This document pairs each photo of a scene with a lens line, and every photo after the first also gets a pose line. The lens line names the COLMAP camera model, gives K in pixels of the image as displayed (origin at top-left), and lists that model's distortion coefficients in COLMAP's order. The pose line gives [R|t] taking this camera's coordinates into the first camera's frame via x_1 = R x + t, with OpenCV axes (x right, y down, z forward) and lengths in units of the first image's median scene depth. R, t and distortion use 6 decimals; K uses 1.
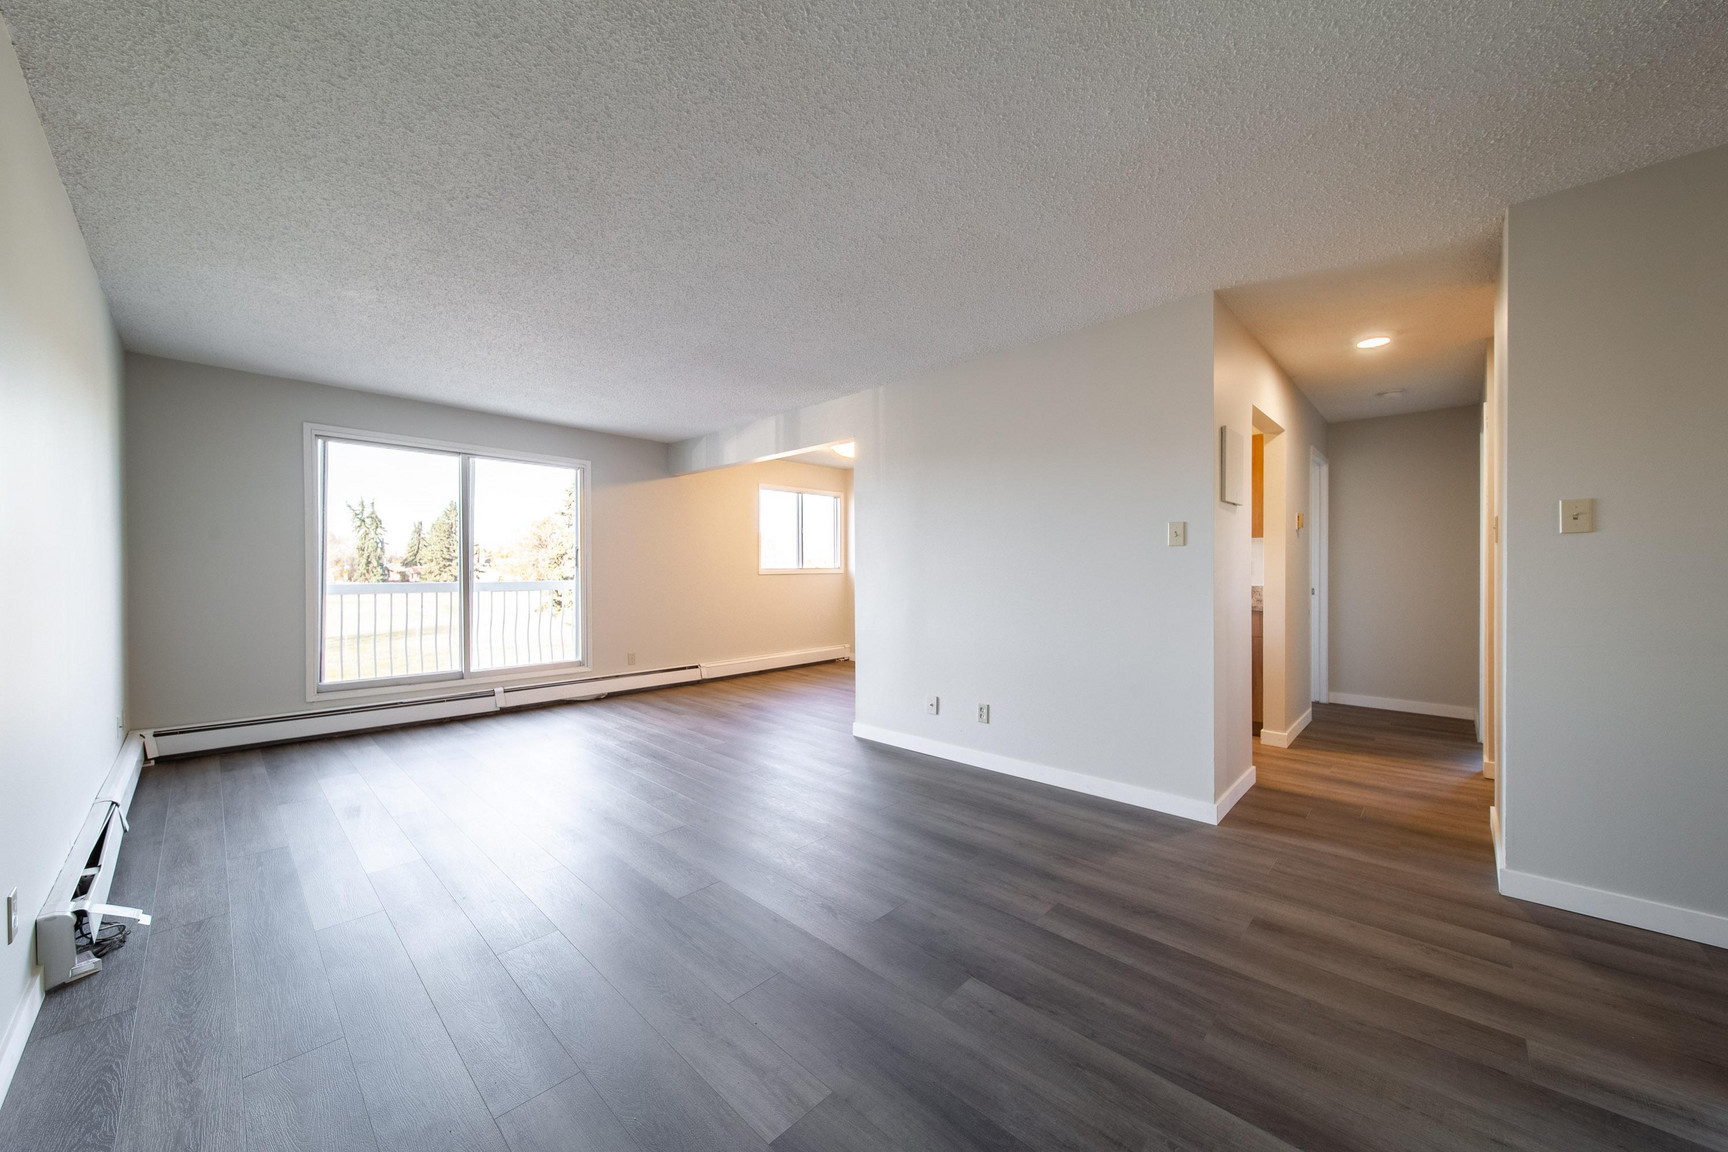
lens RADIAL K [[620.8, 0, 858.9], [0, 620.8, 571.8], [0, 0, 1]] dist [0.000713, -0.000072]
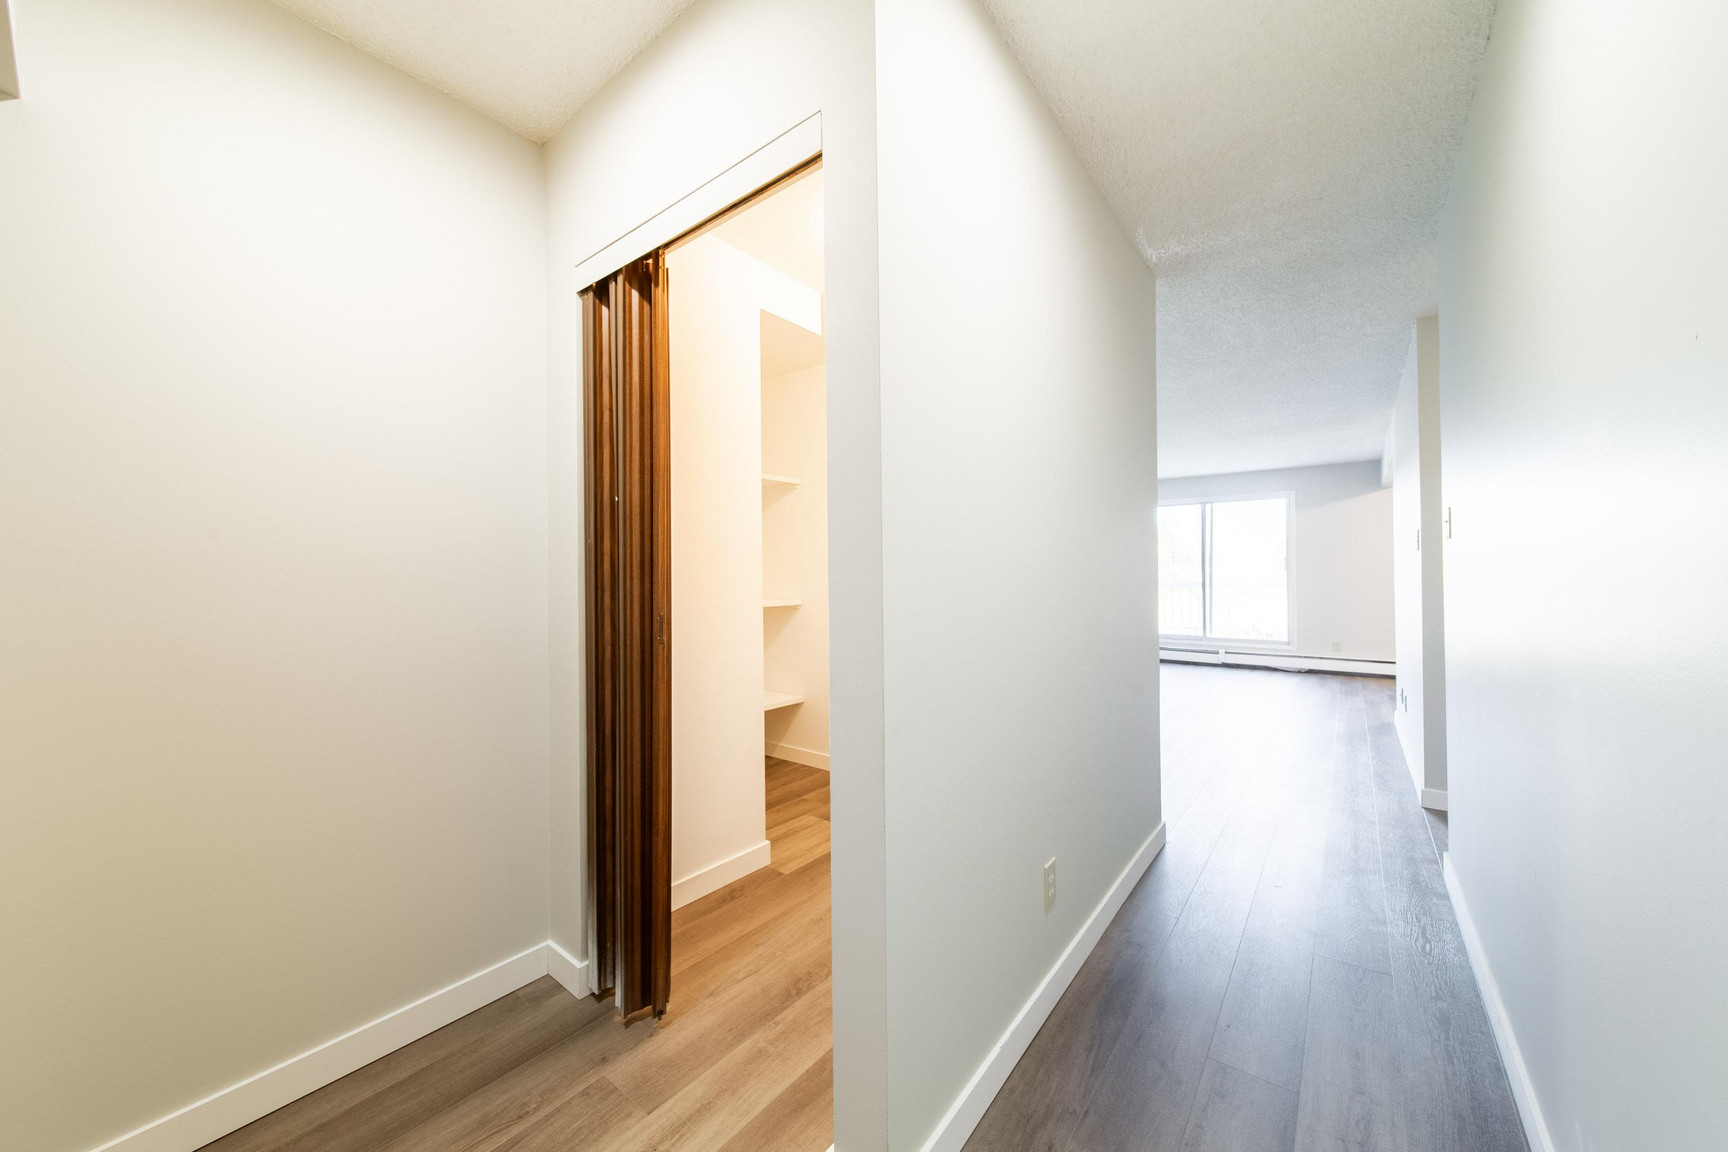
lens RADIAL K [[619.1, 0, 869.6], [0, 619.1, 576.5], [0, 0, 1]] dist [0.000116, -0.000161]
pose [[0.100910, -0.008128, -0.994862, 0.988261], [-0.000113, 0.999967, -0.008182, 0.019077], [0.994896, 0.000938, 0.100906, -0.037431]]
